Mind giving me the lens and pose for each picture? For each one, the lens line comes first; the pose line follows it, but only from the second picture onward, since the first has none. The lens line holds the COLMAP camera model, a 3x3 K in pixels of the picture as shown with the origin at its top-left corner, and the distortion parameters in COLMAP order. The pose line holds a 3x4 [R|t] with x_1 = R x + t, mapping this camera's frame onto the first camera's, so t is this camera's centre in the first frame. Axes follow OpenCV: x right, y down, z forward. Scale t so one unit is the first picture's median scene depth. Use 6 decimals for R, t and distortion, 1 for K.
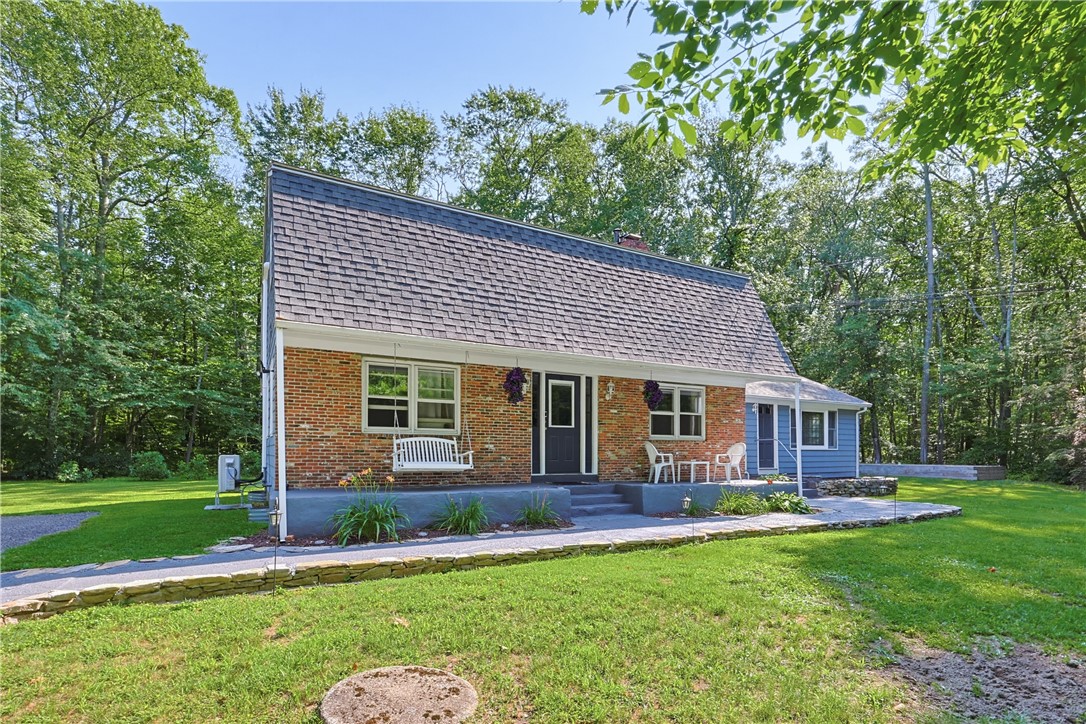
lens RADIAL K [[469.4, 0, 543.0], [0, 469.4, 362.0], [0, 0, 1]] dist [0.001127, -0.000200]
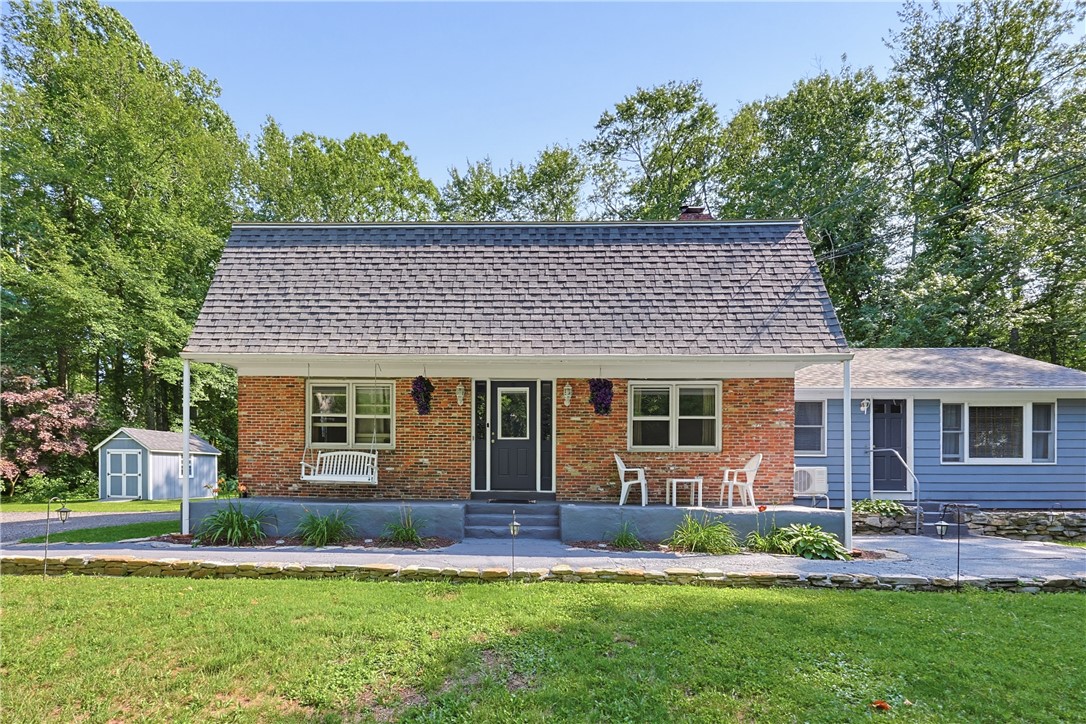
lens RADIAL K [[453.4, 0, 544.5], [0, 453.4, 399.6], [0, 0, 1]] dist [-0.010414, 0.000390]
pose [[0.884643, -0.070629, -0.460888, 0.495382], [0.084255, 0.996403, 0.009027, 0.060621], [0.458593, -0.046817, 0.887412, 0.260792]]
